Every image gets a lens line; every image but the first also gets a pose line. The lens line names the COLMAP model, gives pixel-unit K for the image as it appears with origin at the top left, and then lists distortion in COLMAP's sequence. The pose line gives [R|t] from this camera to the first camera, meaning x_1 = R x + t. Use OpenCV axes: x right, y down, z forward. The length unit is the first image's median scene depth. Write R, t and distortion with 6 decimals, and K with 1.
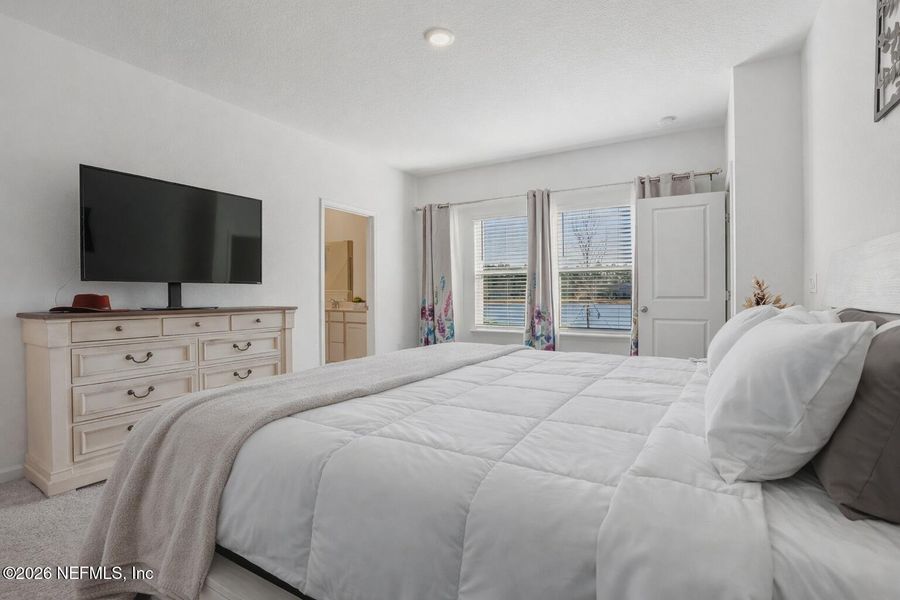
lens RADIAL K [[432.9, 0, 452.1], [0, 432.9, 298.7], [0, 0, 1]] dist [-0.004966, -0.000346]
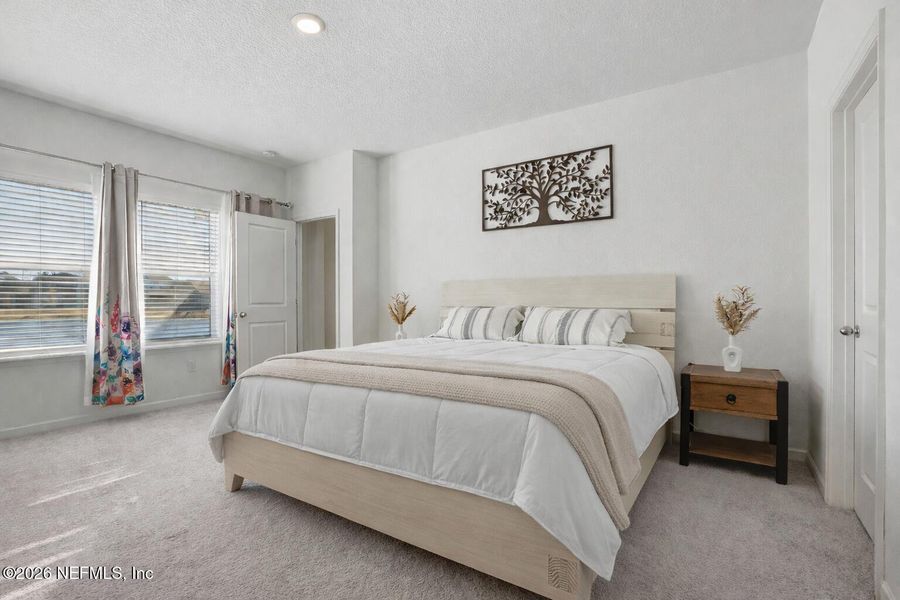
lens RADIAL K [[432.9, 0, 451.6], [0, 432.9, 298.6], [0, 0, 1]] dist [-0.004966, -0.000346]
pose [[0.040380, -0.002916, 0.999180, -0.615152], [0.006830, 0.999973, 0.002642, -0.015421], [-0.999161, 0.006718, 0.040399, 0.437515]]
